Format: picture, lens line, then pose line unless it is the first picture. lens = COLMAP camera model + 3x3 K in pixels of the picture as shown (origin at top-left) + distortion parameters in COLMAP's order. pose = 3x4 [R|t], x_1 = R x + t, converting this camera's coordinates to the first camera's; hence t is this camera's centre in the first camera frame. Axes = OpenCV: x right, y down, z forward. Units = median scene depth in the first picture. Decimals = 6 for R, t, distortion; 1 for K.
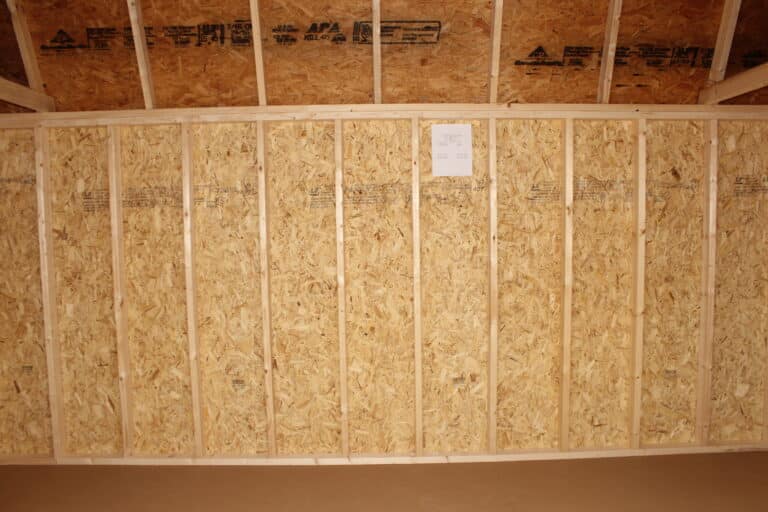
lens RADIAL K [[651.5, 0, 385.0], [0, 651.5, 269.9], [0, 0, 1]] dist [-0.186051, 0.200827]
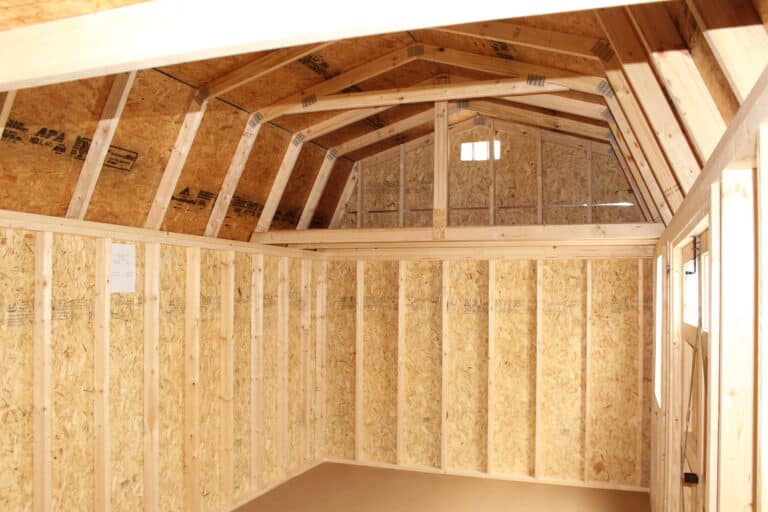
lens RADIAL K [[651.5, 0, 385.0], [0, 651.5, 269.9], [0, 0, 1]] dist [-0.186051, 0.200827]
pose [[0.372498, 0.049085, 0.926734, -0.711264], [0.056147, 0.995579, -0.075299, -0.078328], [-0.926333, 0.080082, 0.368095, 0.203326]]
